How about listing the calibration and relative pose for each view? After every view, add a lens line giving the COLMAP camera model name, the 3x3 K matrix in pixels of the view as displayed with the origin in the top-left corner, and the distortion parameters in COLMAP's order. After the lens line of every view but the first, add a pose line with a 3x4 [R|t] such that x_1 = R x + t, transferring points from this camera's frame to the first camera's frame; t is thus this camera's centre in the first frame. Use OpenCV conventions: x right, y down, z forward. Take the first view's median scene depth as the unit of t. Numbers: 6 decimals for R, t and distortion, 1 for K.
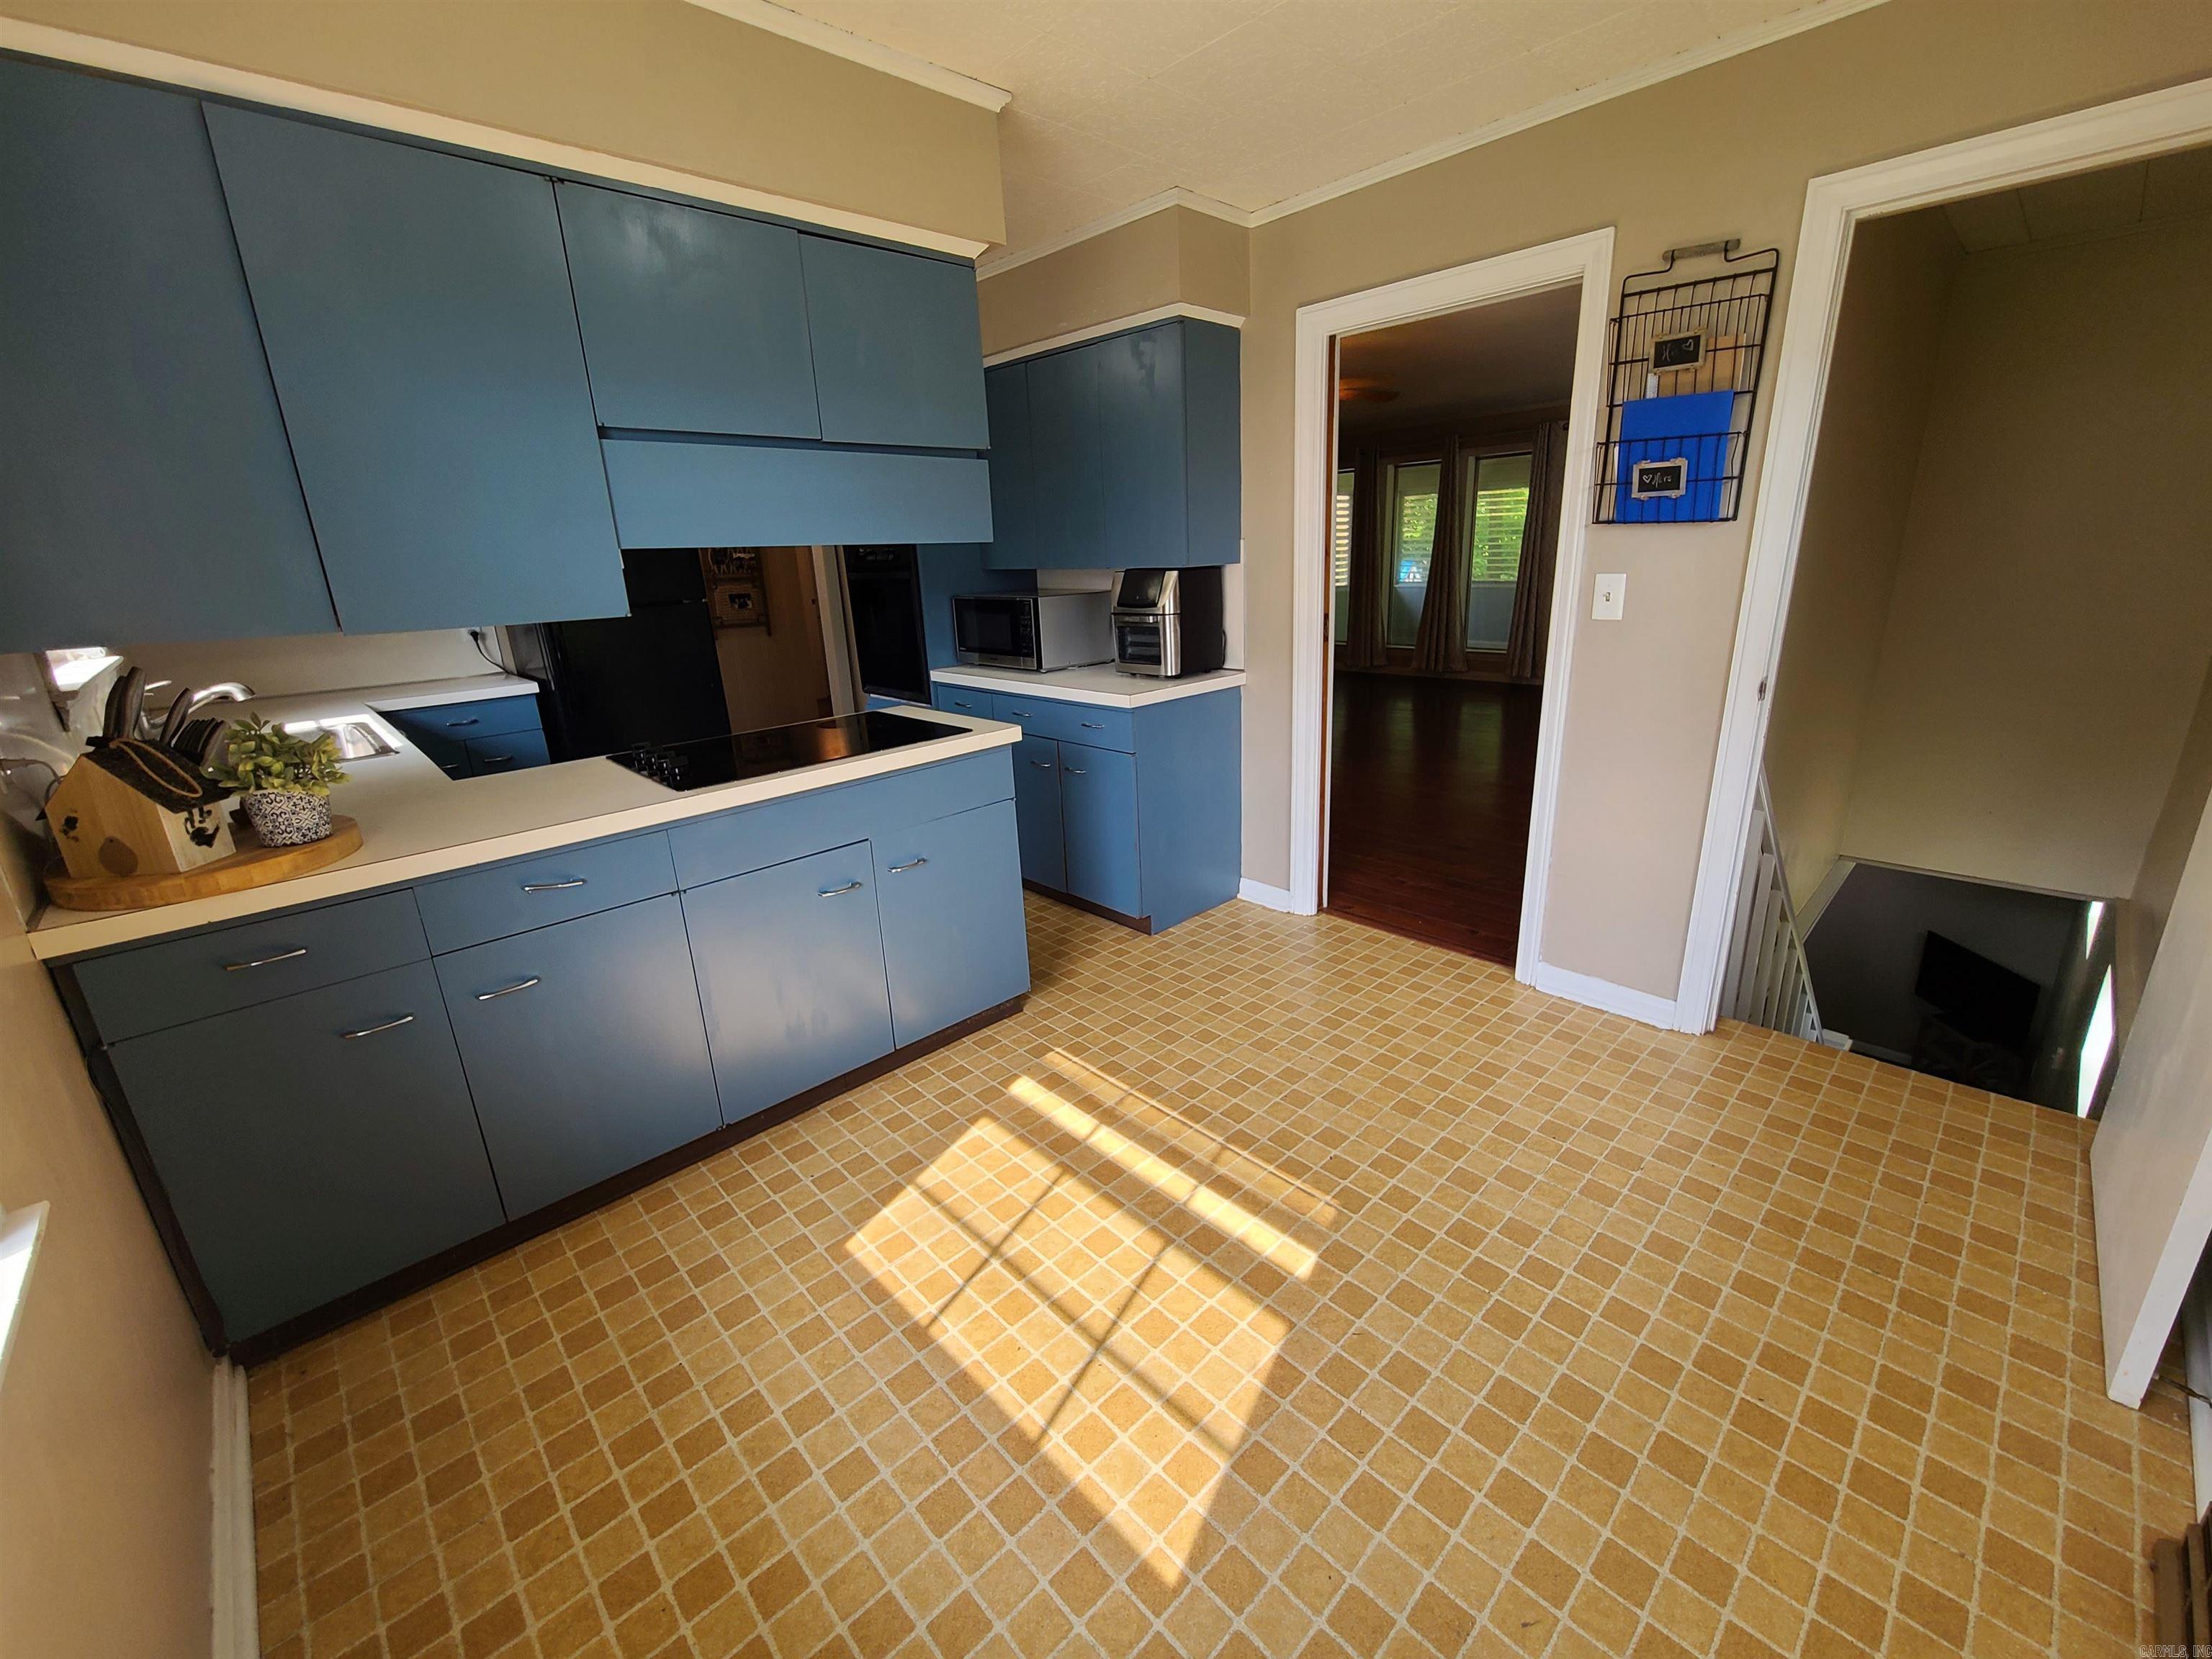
lens RADIAL K [[904.0, 0, 1125.7], [0, 904.0, 818.7], [0, 0, 1]] dist [0.000444, -0.002711]
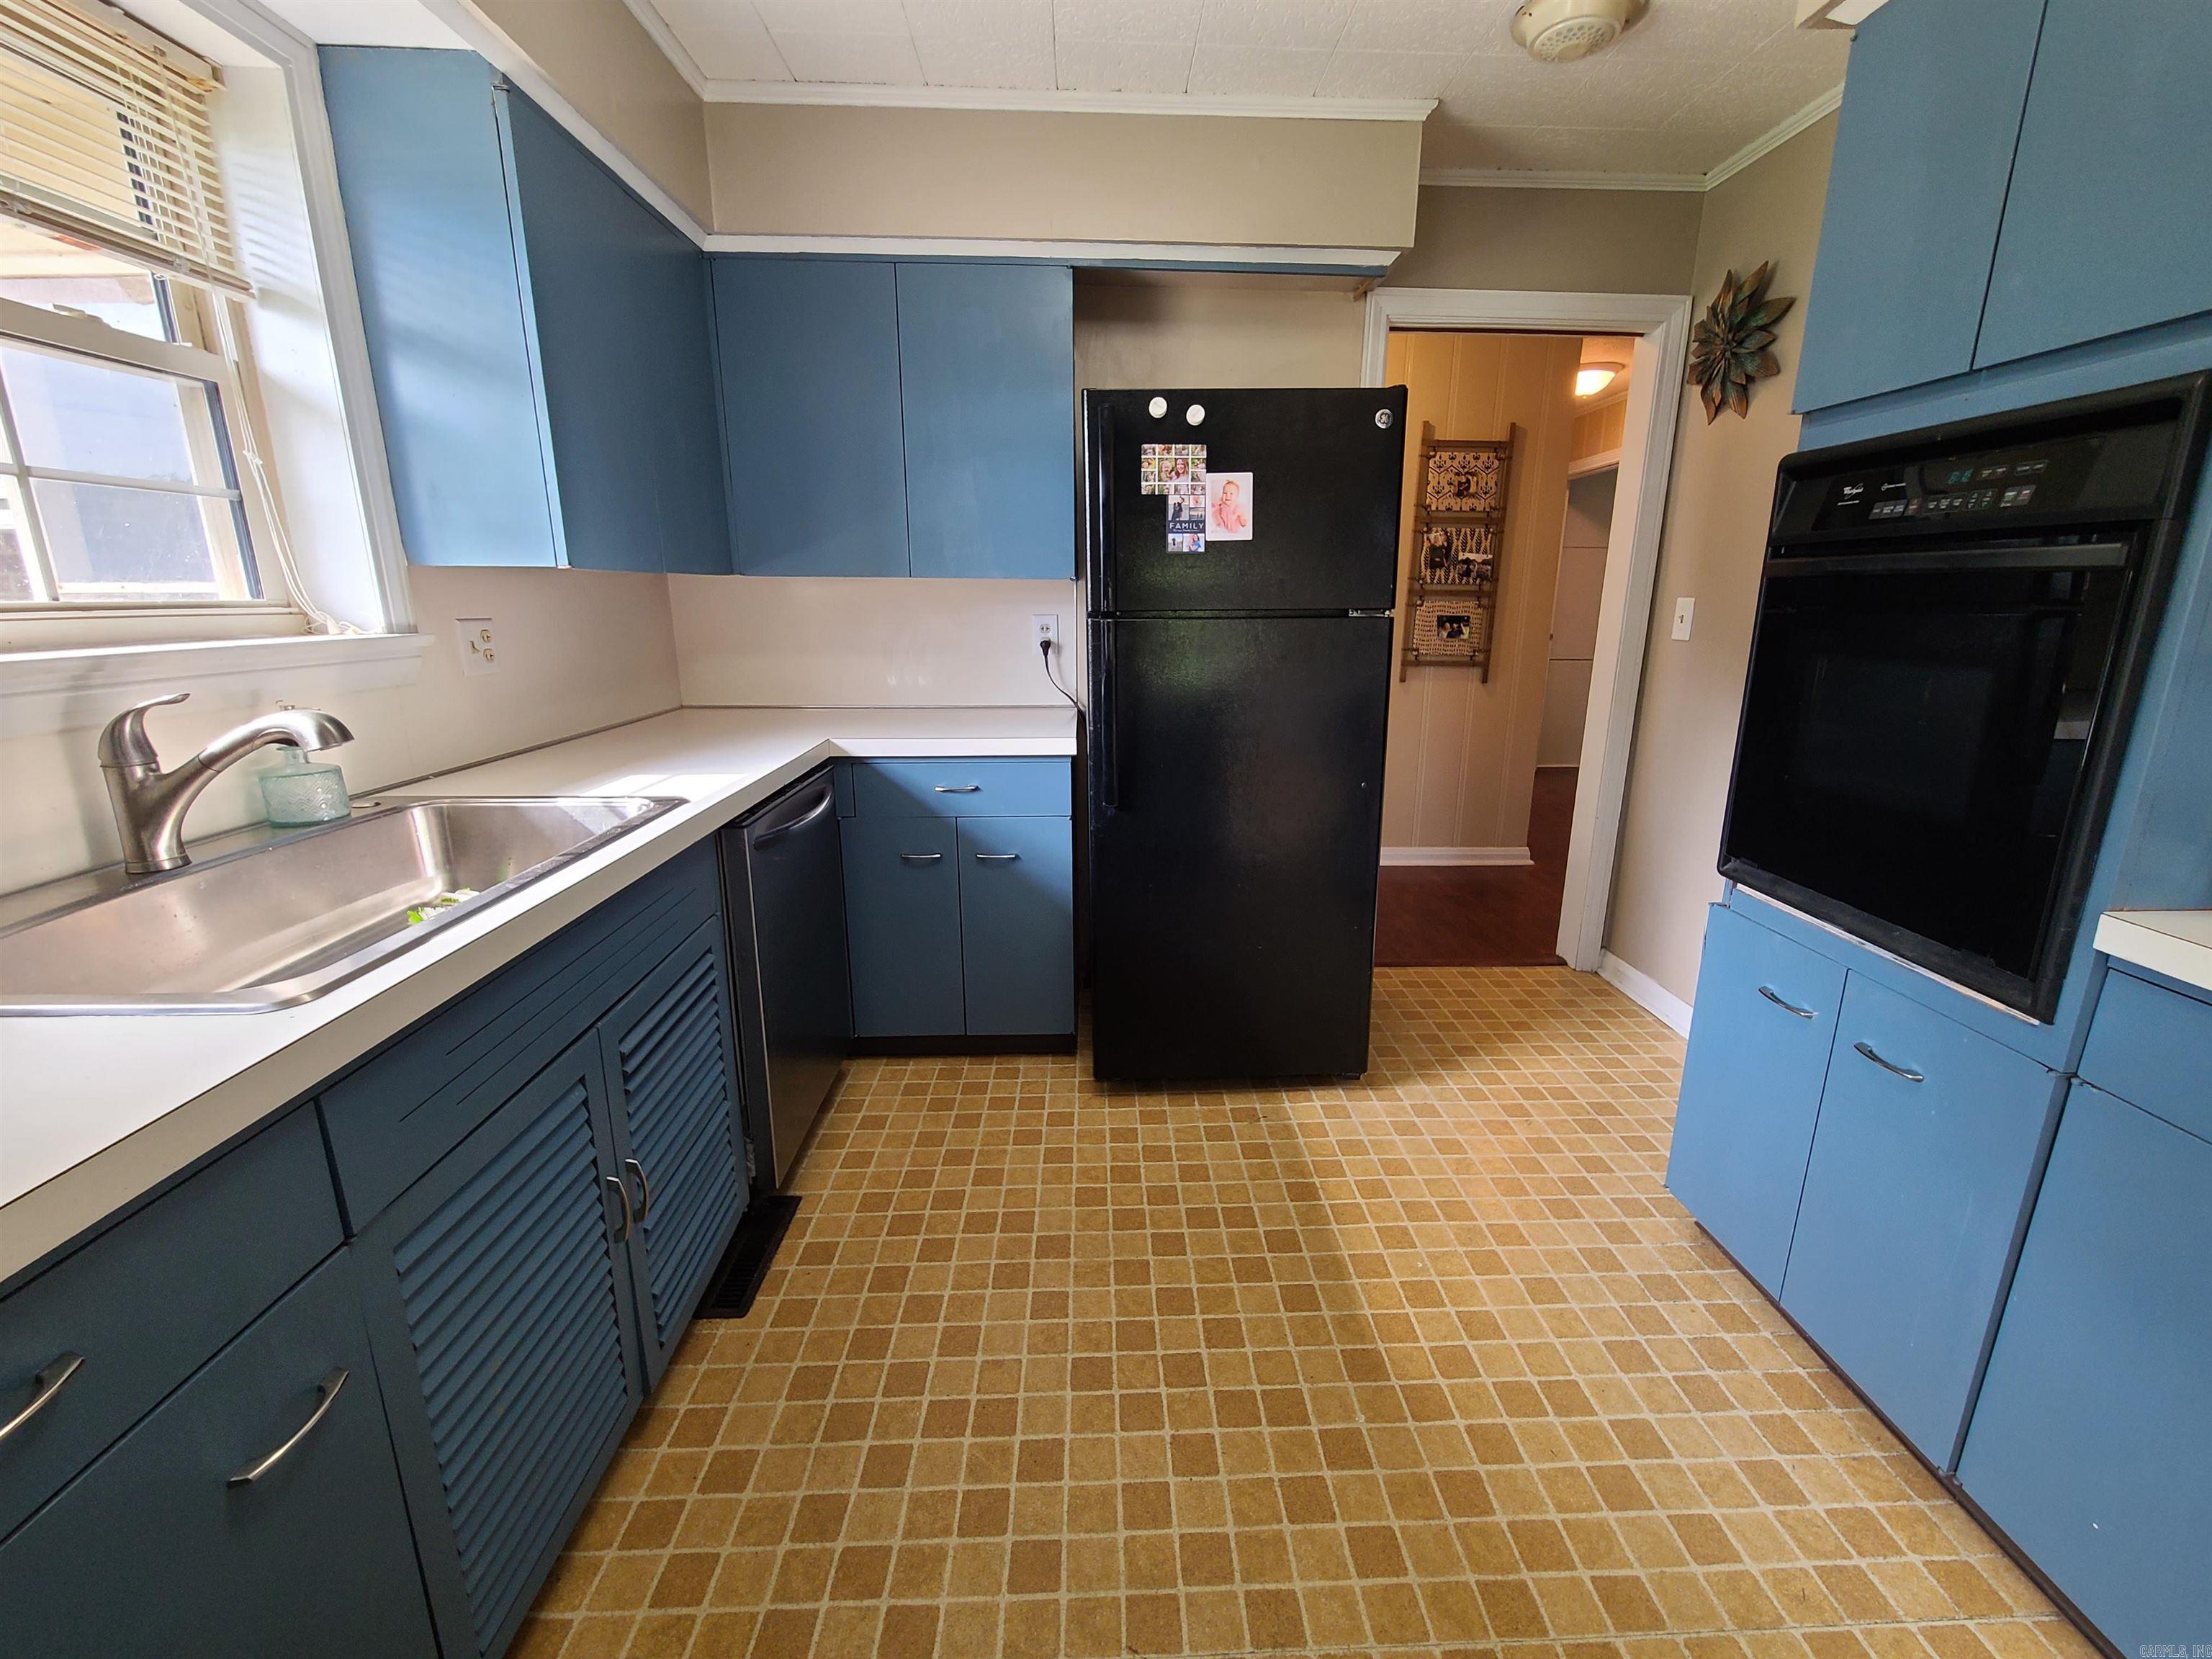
lens RADIAL K [[904.0, 0, 1121.1], [0, 904.0, 818.0], [0, 0, 1]] dist [0.000444, -0.002711]
pose [[0.742366, 0.200976, -0.639141, -0.315008], [-0.224284, 0.973457, 0.045594, -0.163670], [0.631339, 0.109502, 0.767737, 0.718965]]
